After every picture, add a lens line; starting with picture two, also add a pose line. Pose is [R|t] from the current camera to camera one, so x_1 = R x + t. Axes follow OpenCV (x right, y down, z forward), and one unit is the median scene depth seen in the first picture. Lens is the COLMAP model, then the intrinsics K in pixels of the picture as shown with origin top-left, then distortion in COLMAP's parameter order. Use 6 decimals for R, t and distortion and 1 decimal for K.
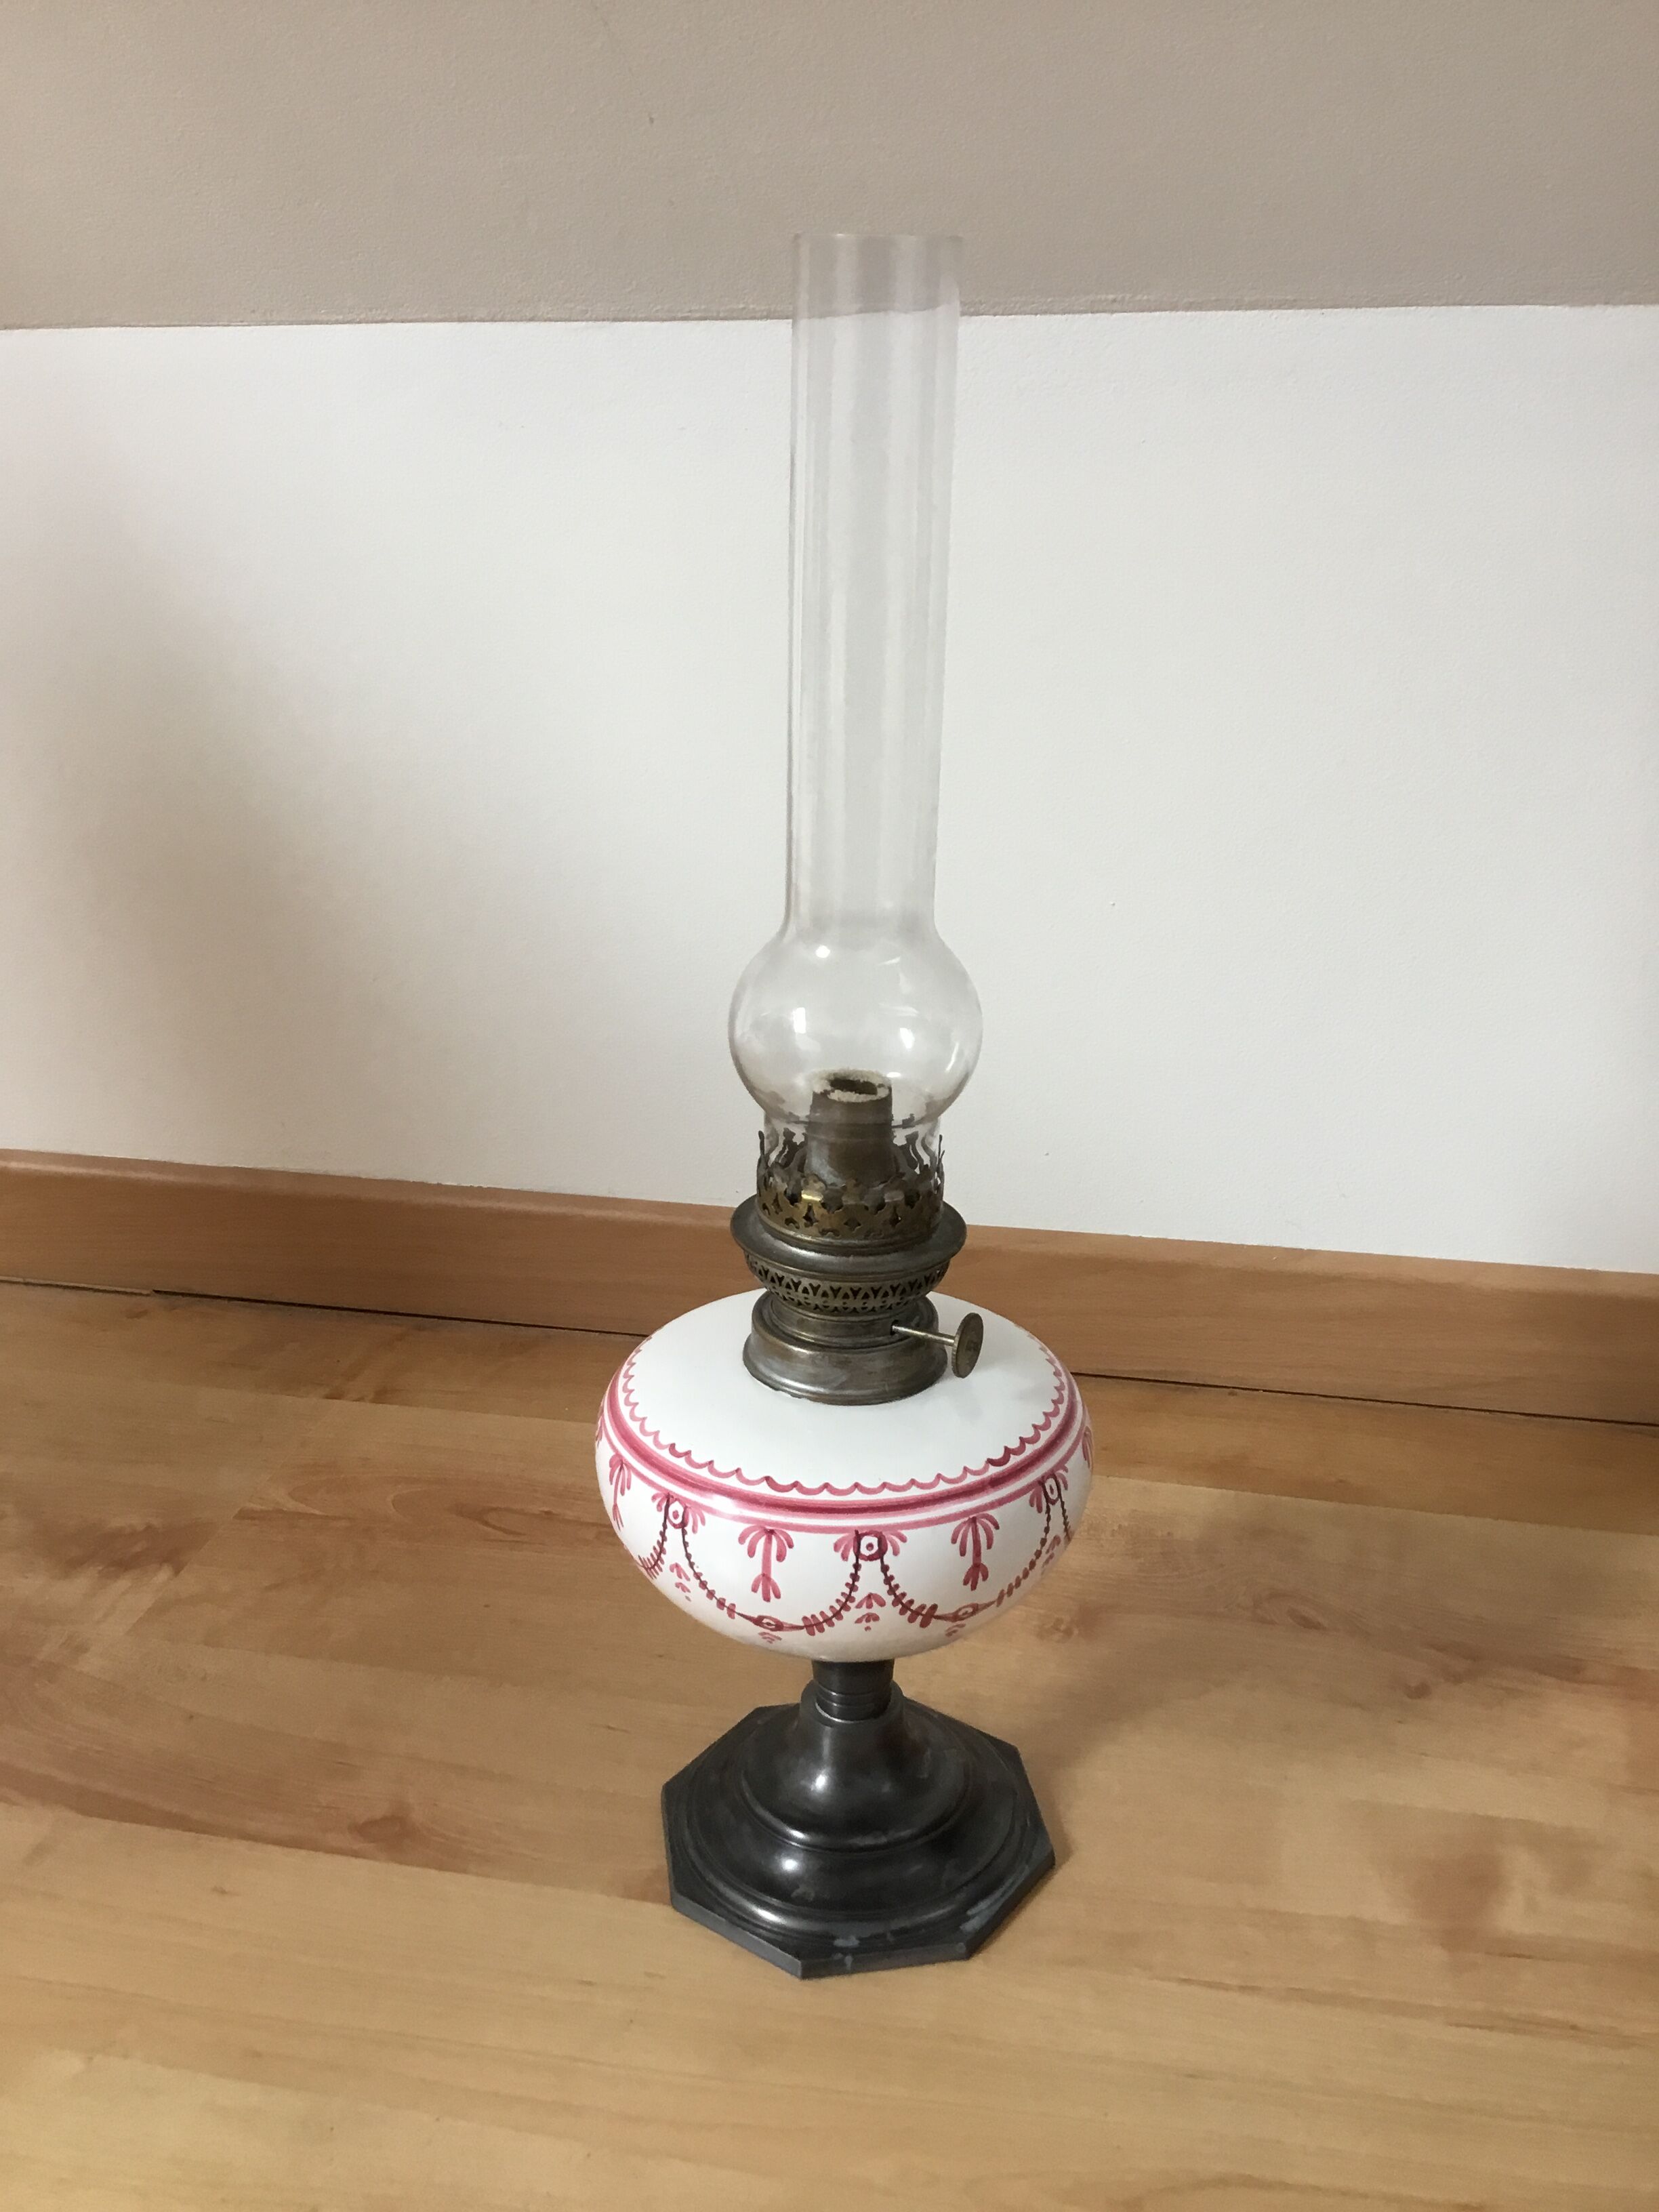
lens RADIAL K [[1950.3, 0, 829.5], [0, 1950.3, 1106.0], [0, 0, 1]] dist [0.052199, -0.002095]
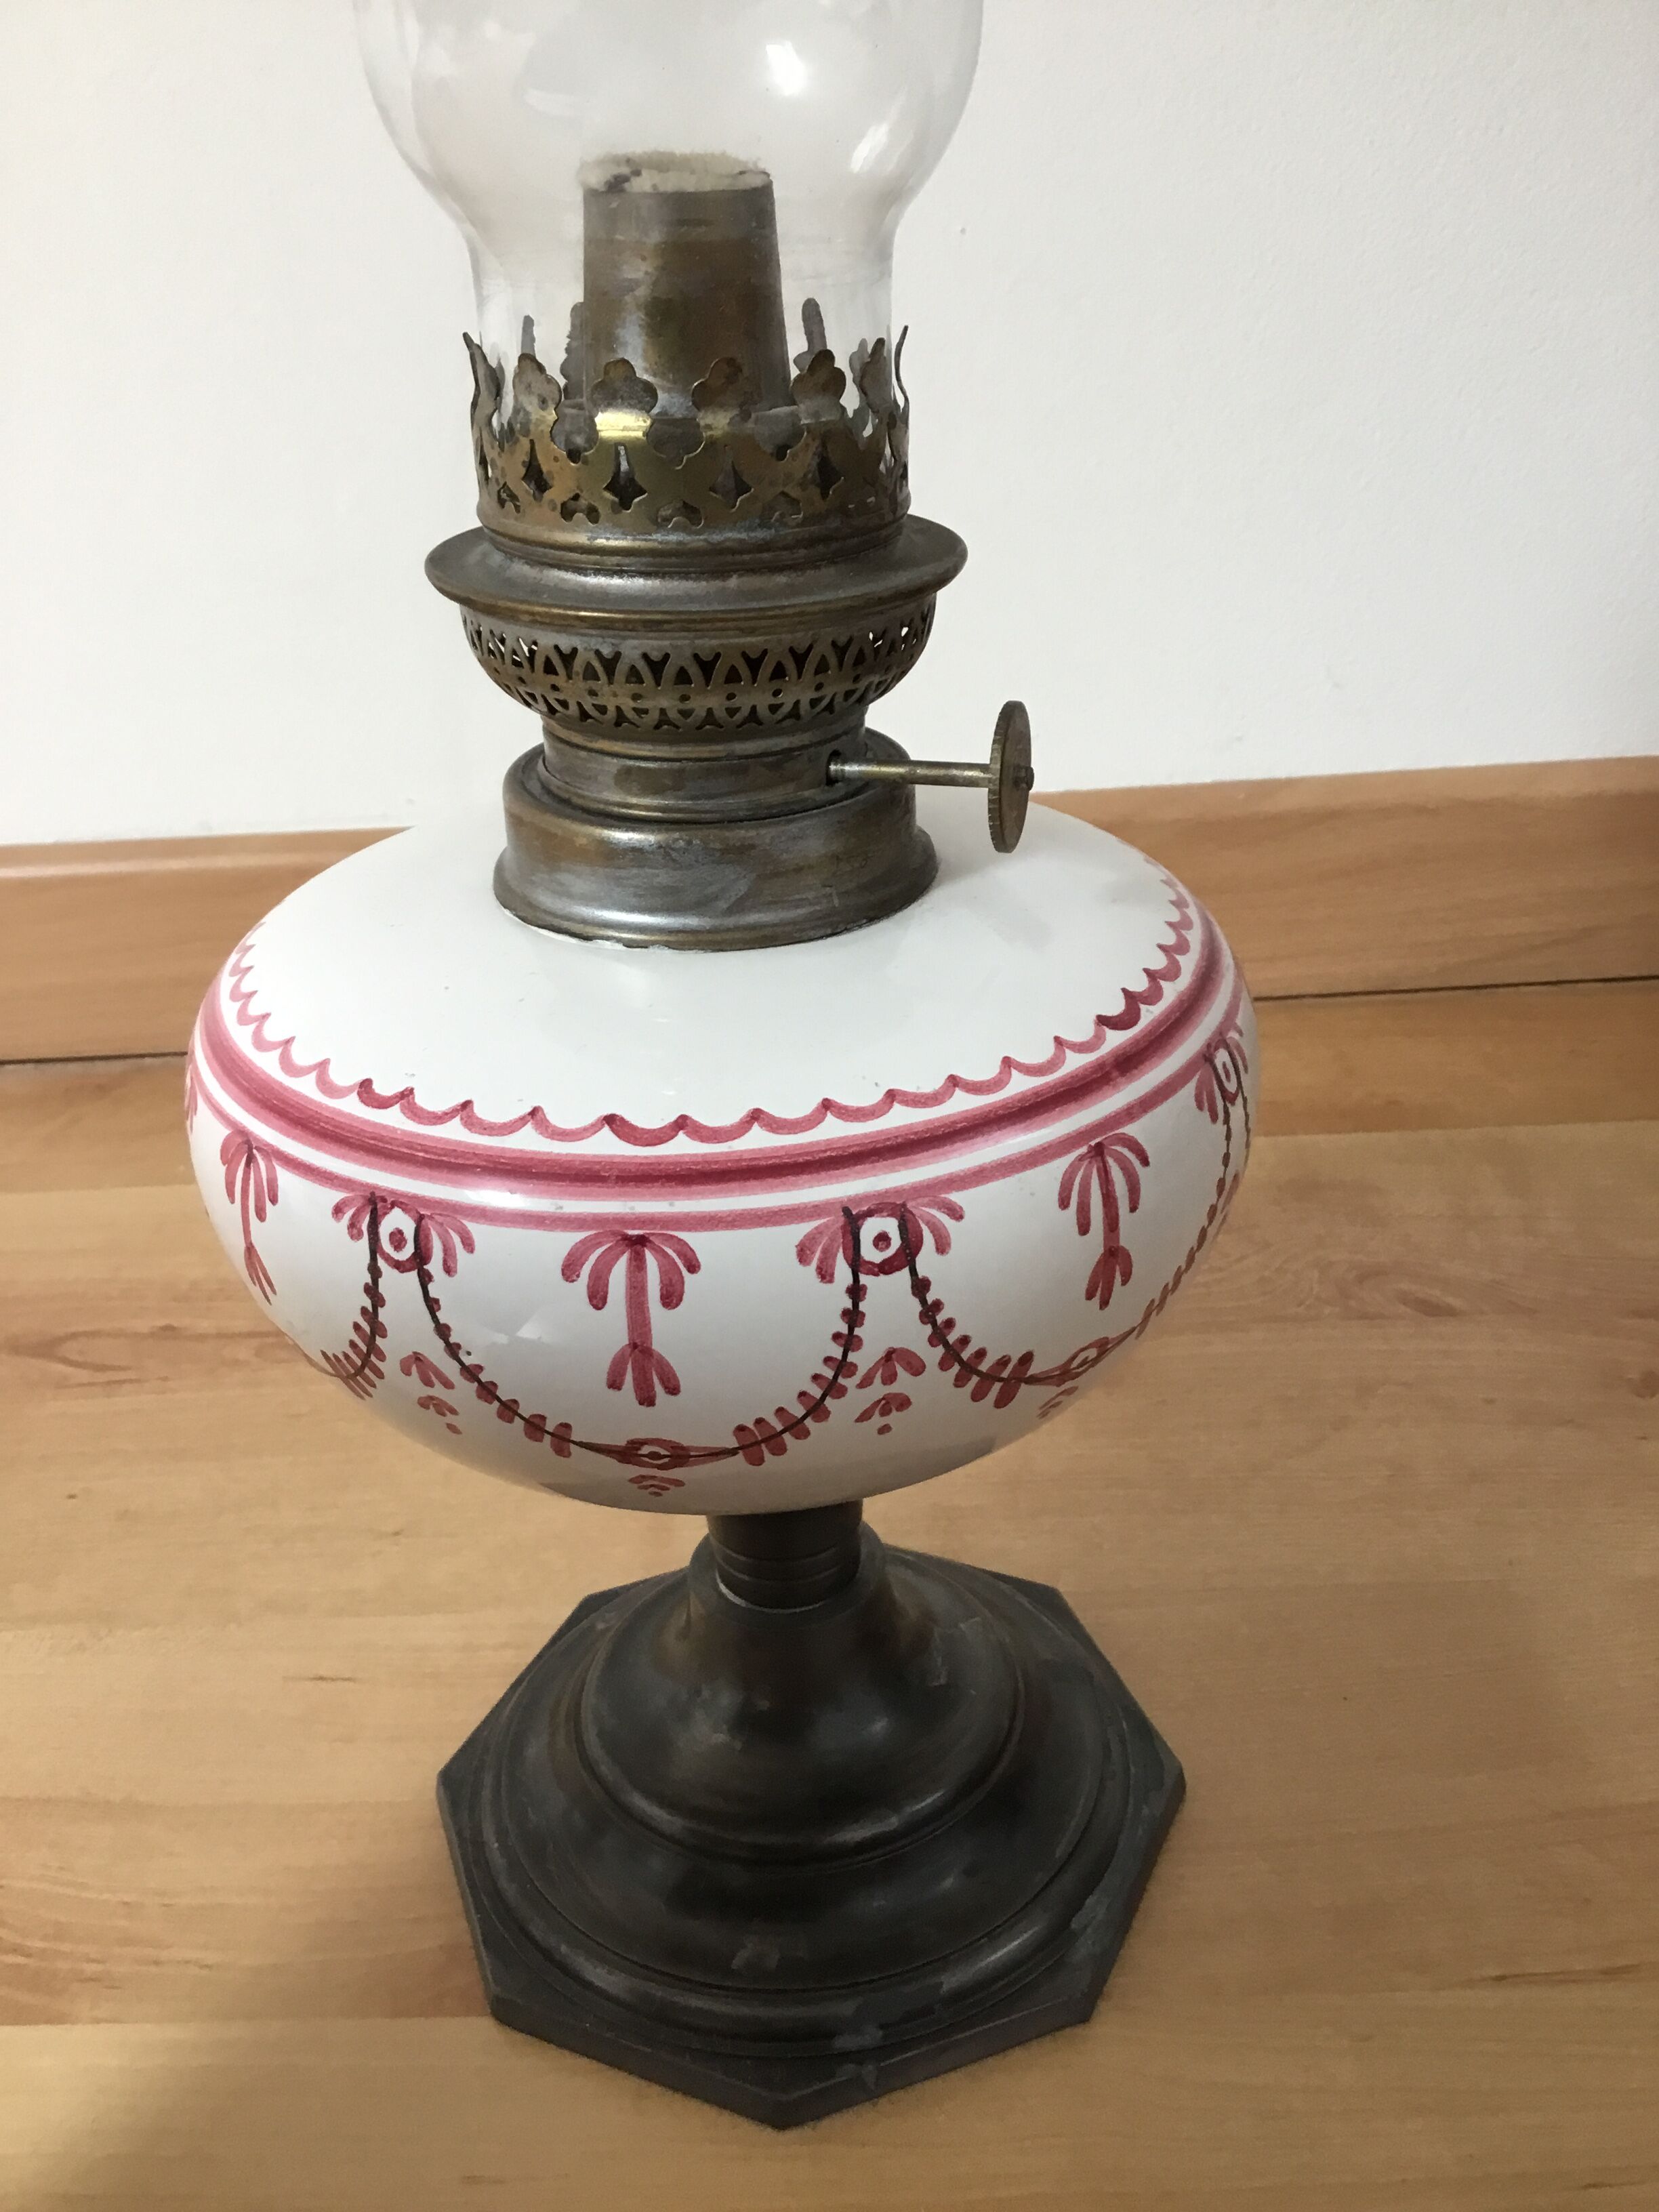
lens RADIAL K [[2007.8, 0, 821.7], [0, 2007.8, 1130.4], [0, 0, 1]] dist [0.151470, -0.412719]
pose [[0.979280, -0.134454, 0.151439, -0.052259], [0.114938, 0.984696, 0.131011, 0.140147], [-0.166736, -0.110890, 0.979746, 0.566544]]
